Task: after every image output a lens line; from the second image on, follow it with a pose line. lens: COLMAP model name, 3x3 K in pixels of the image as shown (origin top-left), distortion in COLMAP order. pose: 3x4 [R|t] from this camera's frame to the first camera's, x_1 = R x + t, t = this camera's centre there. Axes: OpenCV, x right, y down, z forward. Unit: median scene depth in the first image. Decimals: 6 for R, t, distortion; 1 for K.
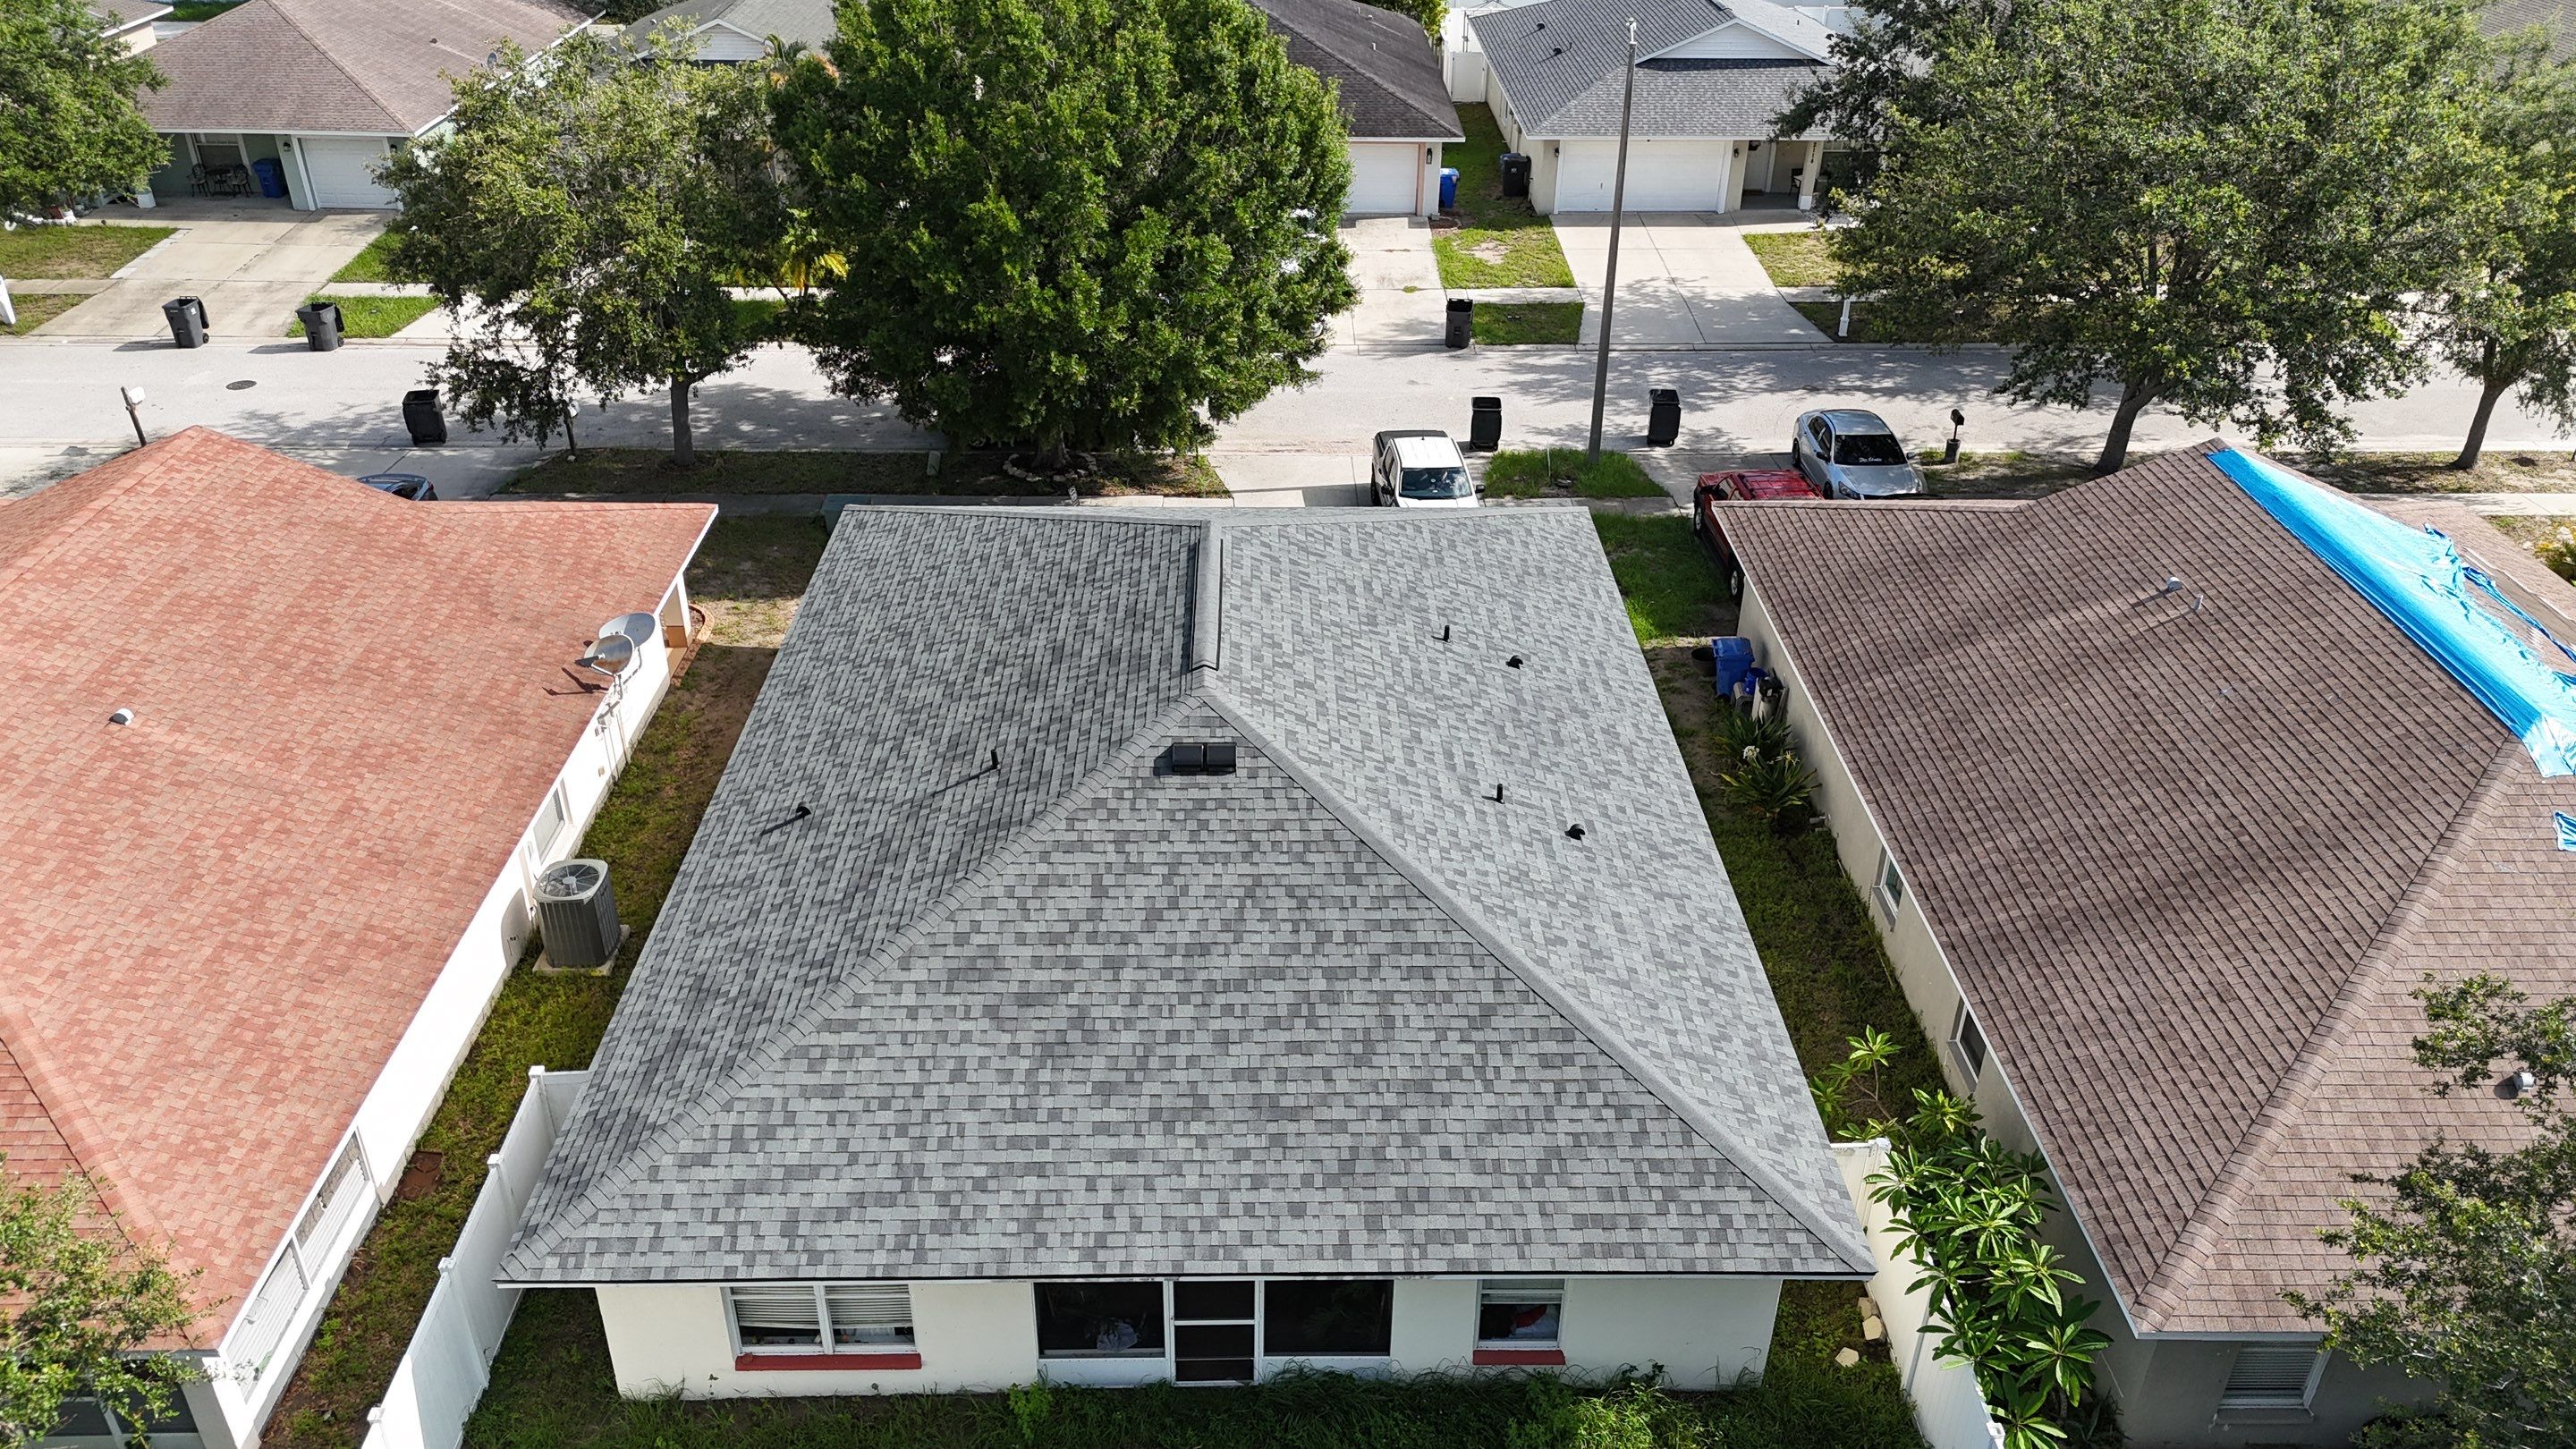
lens RADIAL K [[1886.6, 0, 1299.7], [0, 1886.6, 727.2], [0, 0, 1]] dist [0.063976, -0.057553]
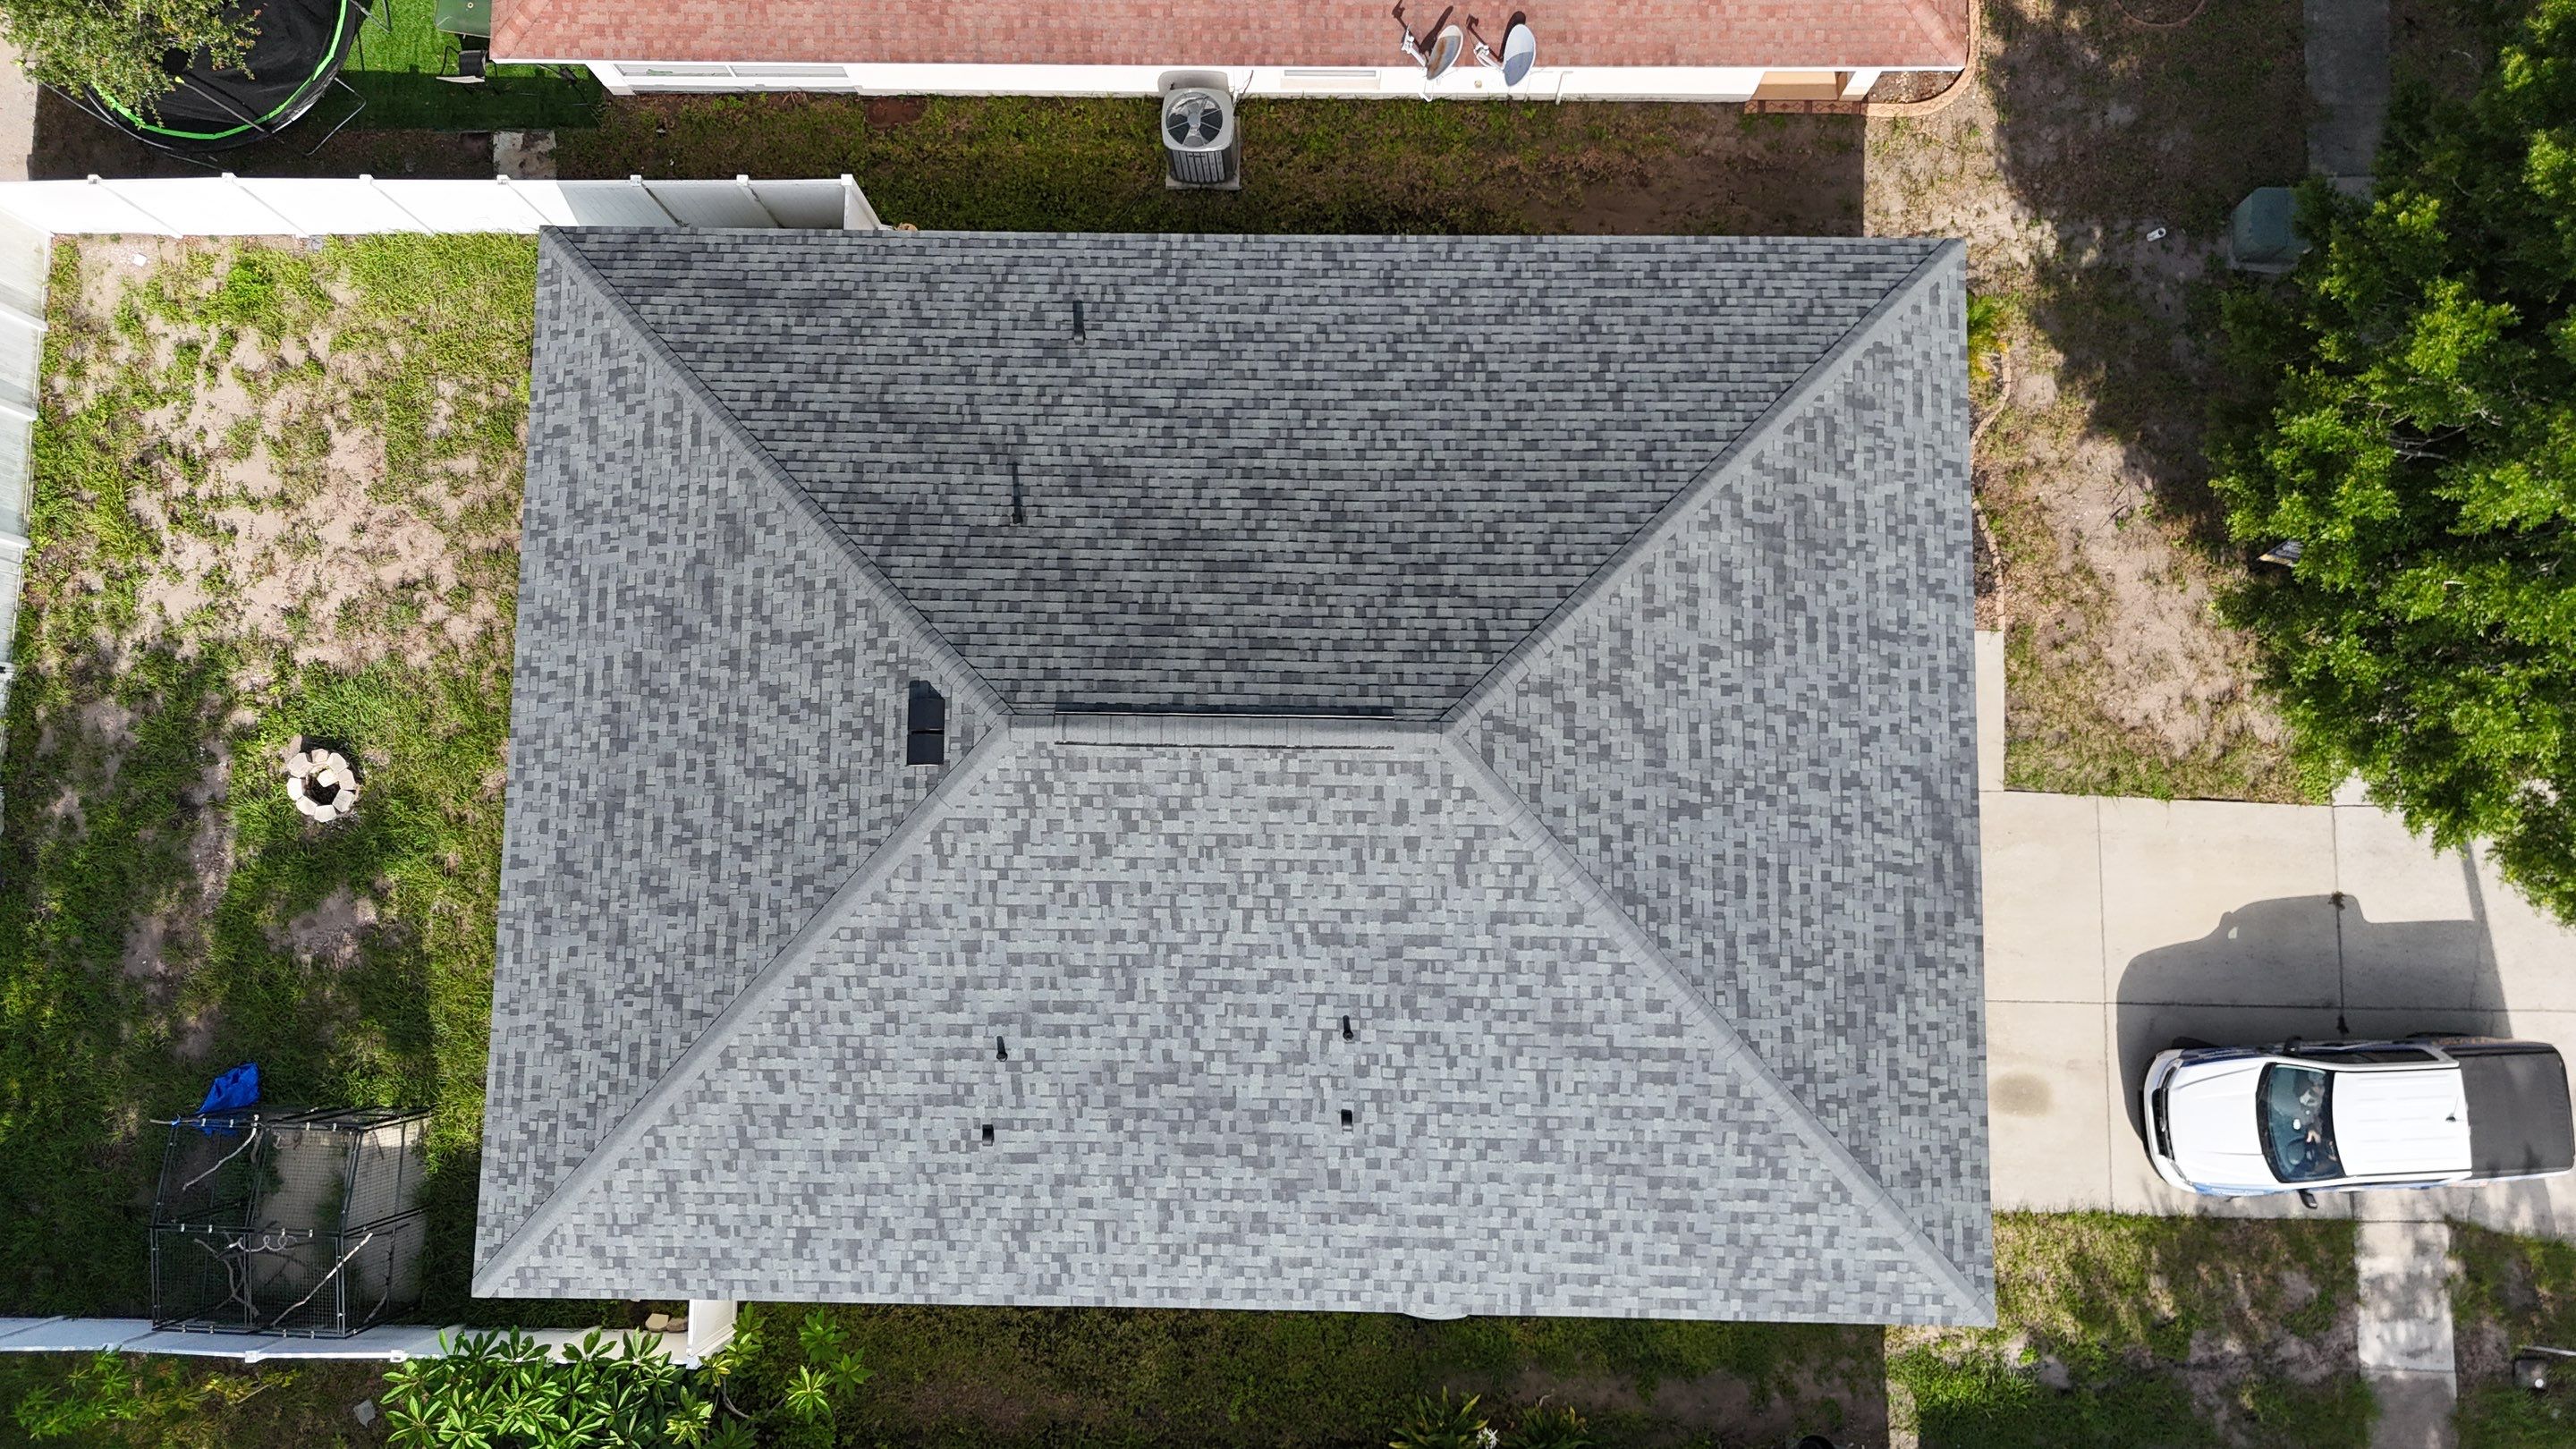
lens RADIAL K [[1886.6, 0, 1299.2], [0, 1886.6, 723.9], [0, 0, 1]] dist [0.063976, -0.057553]
pose [[-0.036416, 0.992444, -0.117169, 0.055735], [-0.483938, 0.085069, 0.870958, -0.999290], [0.874344, 0.088419, 0.477183, 0.775984]]
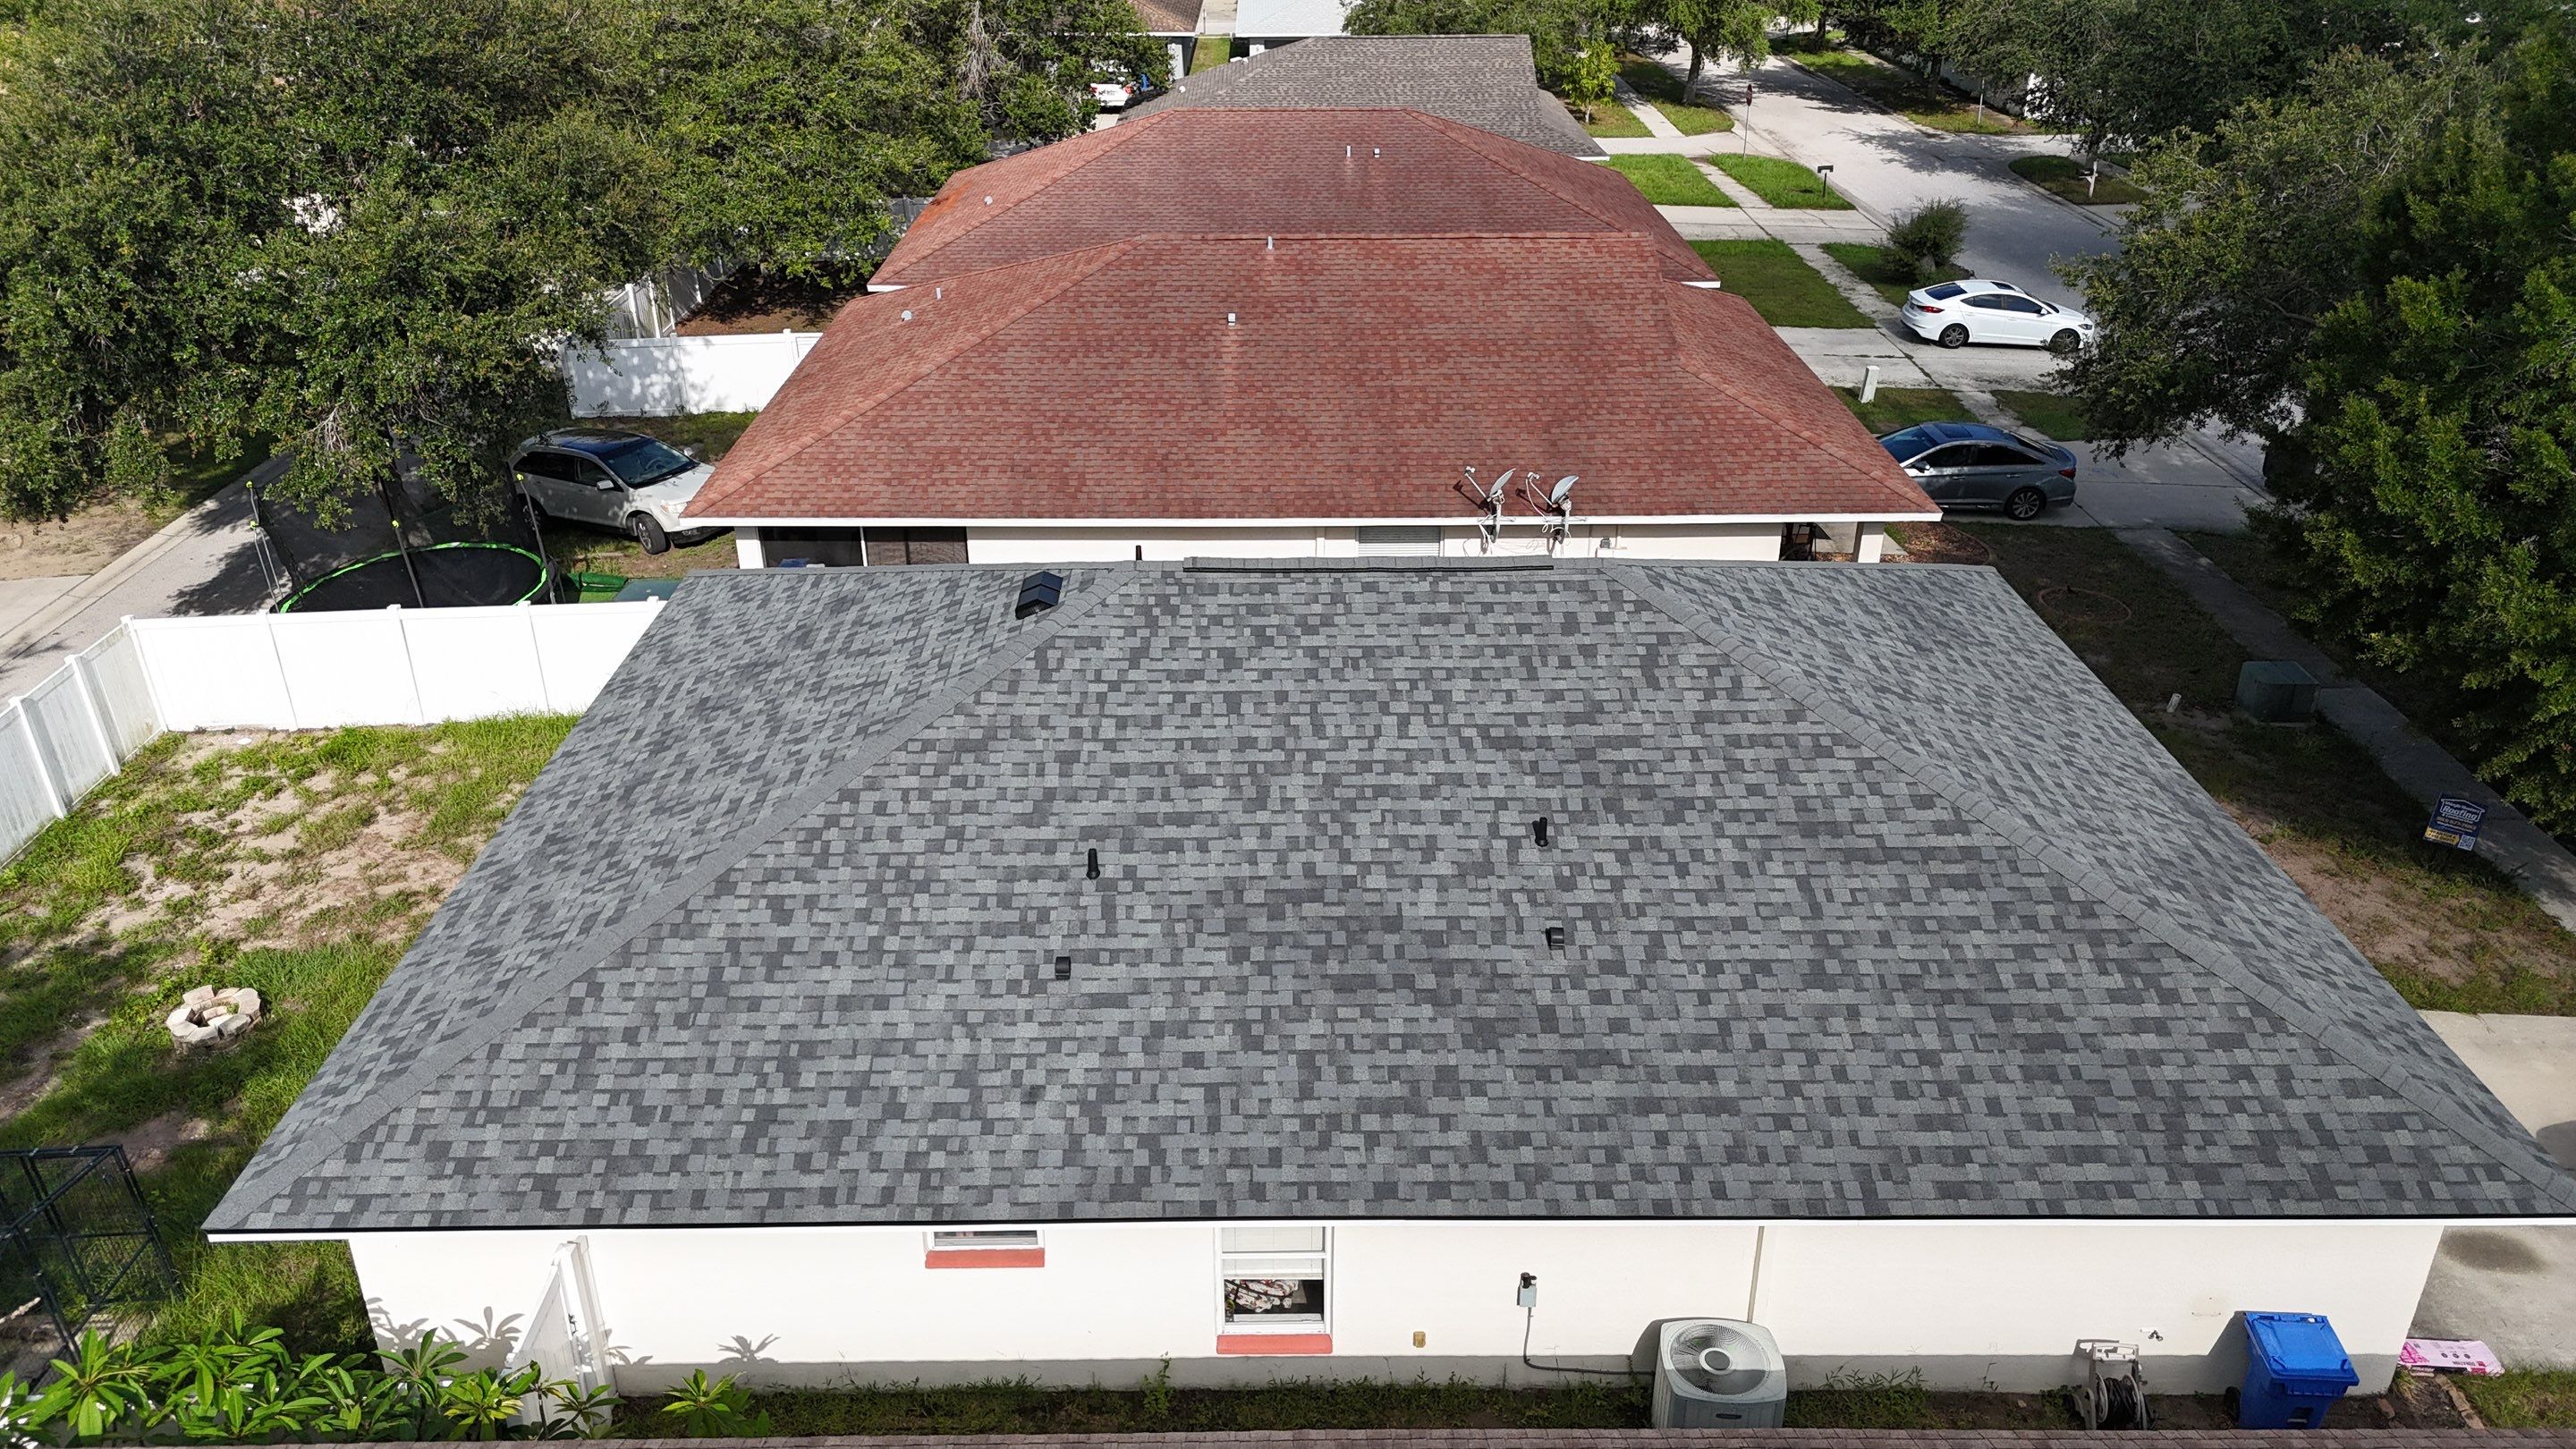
lens RADIAL K [[1886.6, 0, 1292.9], [0, 1886.6, 726.9], [0, 0, 1]] dist [0.063976, -0.057553]
pose [[-0.005458, 0.438479, -0.898725, 0.835486], [-0.500658, 0.776787, 0.382027, -0.362811], [0.865628, 0.452039, 0.215288, 1.031544]]
